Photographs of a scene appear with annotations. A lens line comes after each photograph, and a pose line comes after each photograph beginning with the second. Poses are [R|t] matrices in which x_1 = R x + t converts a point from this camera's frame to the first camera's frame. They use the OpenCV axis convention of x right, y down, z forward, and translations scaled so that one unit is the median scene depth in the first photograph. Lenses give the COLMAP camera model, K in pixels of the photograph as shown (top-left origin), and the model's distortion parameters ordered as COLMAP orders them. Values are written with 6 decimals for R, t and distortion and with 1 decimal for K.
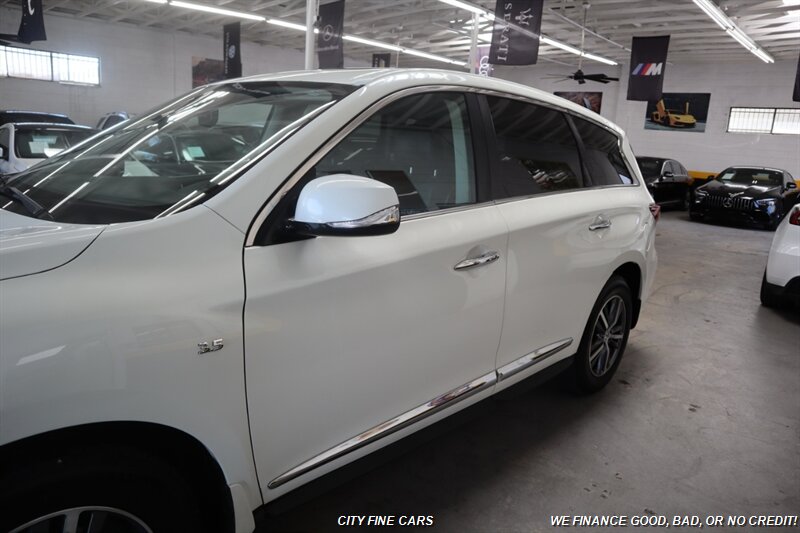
lens RADIAL K [[552.6, 0, 402.1], [0, 552.6, 269.5], [0, 0, 1]] dist [-0.114213, 0.066454]
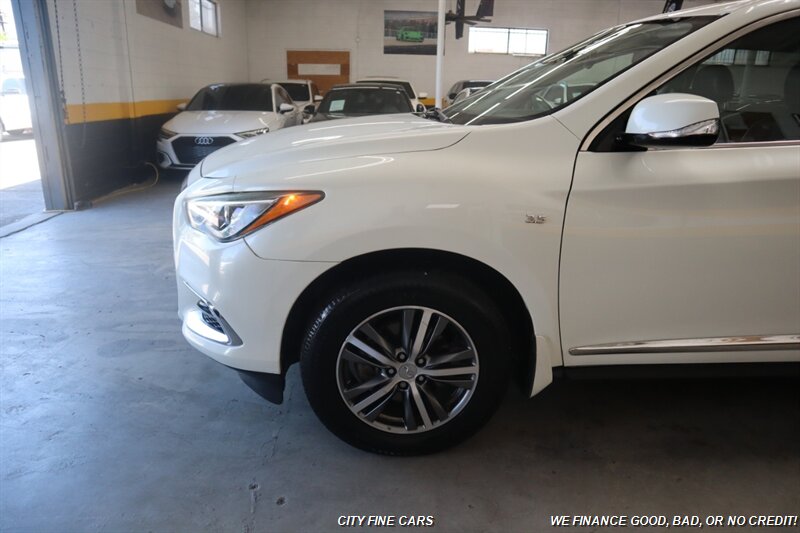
lens RADIAL K [[552.6, 0, 394.8], [0, 552.6, 264.2], [0, 0, 1]] dist [-0.114213, 0.066454]
pose [[0.720709, 0.162613, -0.673896, 0.066417], [-0.134364, 0.986432, 0.094330, 0.035412], [0.680092, 0.022563, 0.732780, -0.043891]]
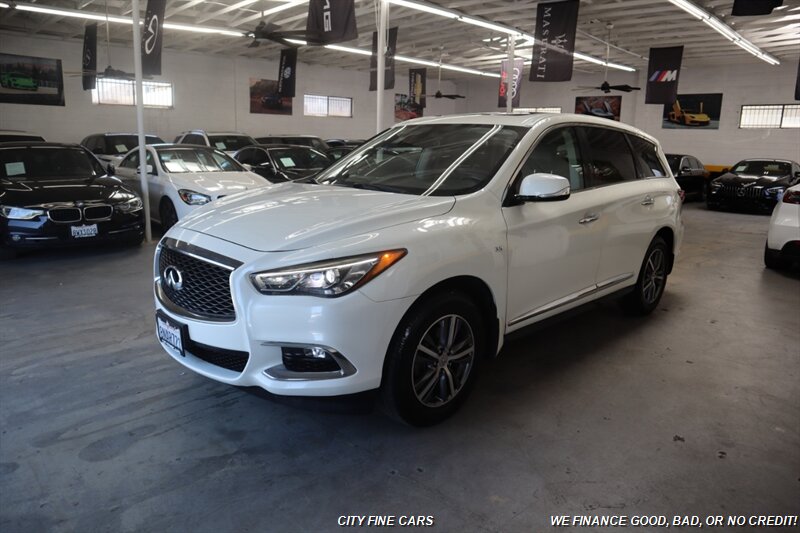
lens RADIAL K [[552.6, 0, 397.1], [0, 552.6, 265.1], [0, 0, 1]] dist [-0.114213, 0.066454]
pose [[0.998849, -0.029988, -0.037436, -0.144186], [0.029387, 0.999432, -0.016503, 0.049108], [0.037910, 0.015384, 0.999163, -0.274899]]
